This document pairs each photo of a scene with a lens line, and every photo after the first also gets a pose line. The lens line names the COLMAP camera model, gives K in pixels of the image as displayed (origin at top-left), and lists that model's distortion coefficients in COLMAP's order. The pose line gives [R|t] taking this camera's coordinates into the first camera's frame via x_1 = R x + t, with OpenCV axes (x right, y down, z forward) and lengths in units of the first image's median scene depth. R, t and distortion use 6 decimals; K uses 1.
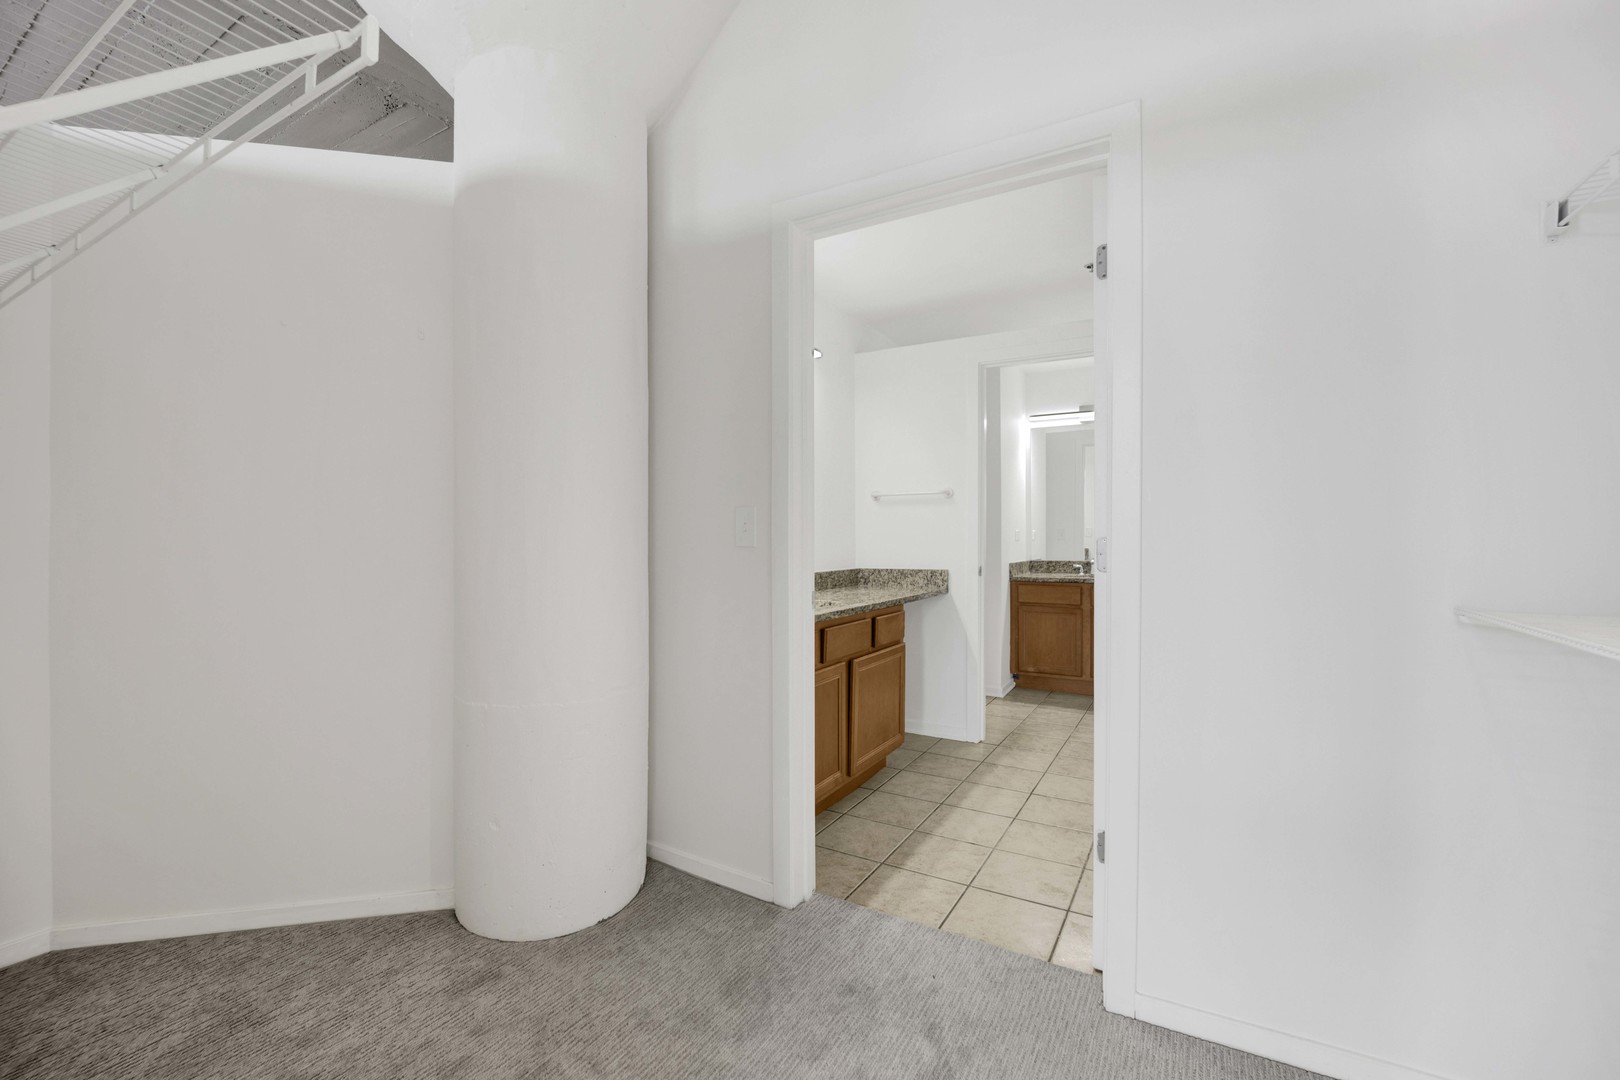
lens RADIAL K [[682.0, 0, 805.1], [0, 682.0, 540.5], [0, 0, 1]] dist [-0.017770, -0.002134]
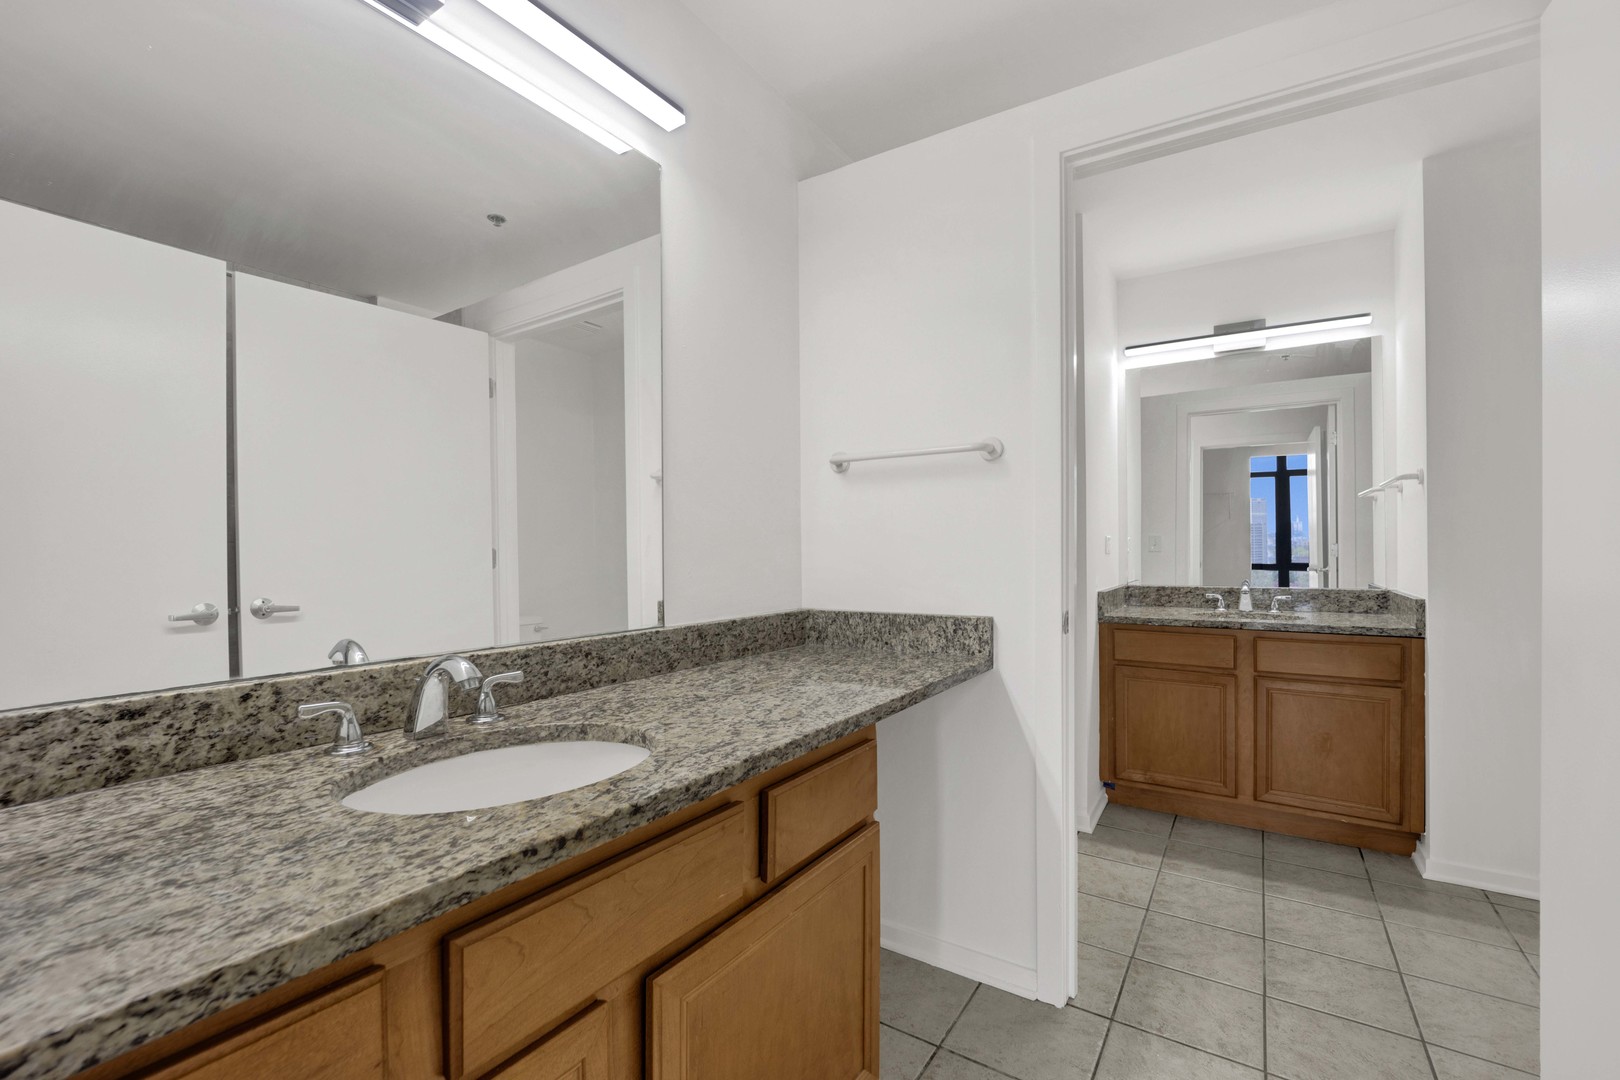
lens RADIAL K [[682.0, 0, 778.4], [0, 682.0, 545.1], [0, 0, 1]] dist [-0.017770, -0.002134]
pose [[0.995995, -0.004077, -0.089312, 0.084202], [0.002848, 0.999900, -0.013877, 0.000520], [0.089359, 0.013567, 0.995907, 0.415298]]
